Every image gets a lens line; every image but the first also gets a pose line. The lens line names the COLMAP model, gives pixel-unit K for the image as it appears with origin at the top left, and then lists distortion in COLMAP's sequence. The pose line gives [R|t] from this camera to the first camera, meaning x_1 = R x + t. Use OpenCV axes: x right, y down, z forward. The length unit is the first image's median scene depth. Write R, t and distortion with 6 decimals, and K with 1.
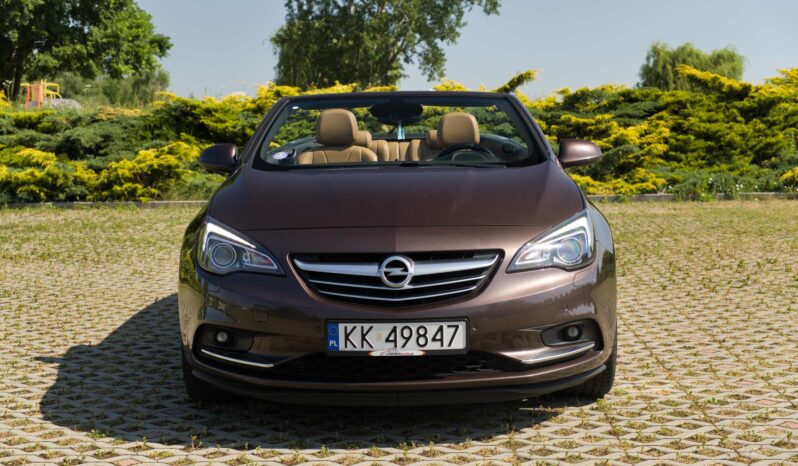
lens RADIAL K [[1253.8, 0, 383.7], [0, 1253.8, 232.5], [0, 0, 1]] dist [0.212028, -1.206356]
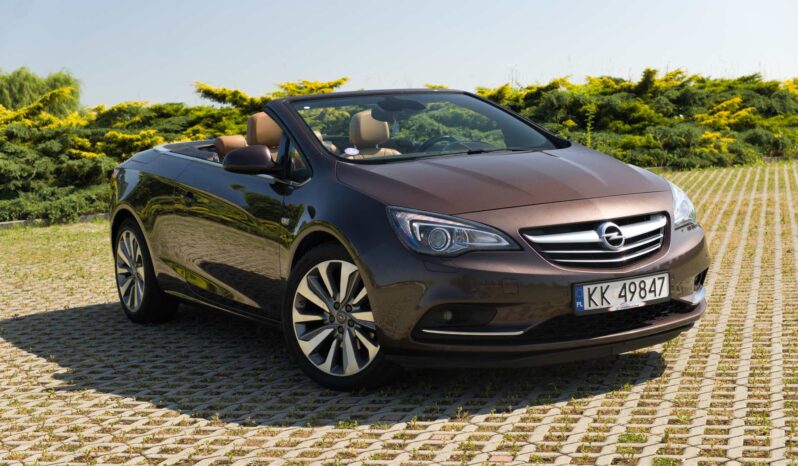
lens RADIAL K [[1253.8, 0, 383.7], [0, 1253.8, 232.5], [0, 0, 1]] dist [0.212028, -1.206356]
pose [[0.853587, -0.080874, 0.514635, -0.759066], [0.091037, 0.995832, 0.005497, 0.002777], [-0.512934, 0.042159, 0.857392, 0.127832]]
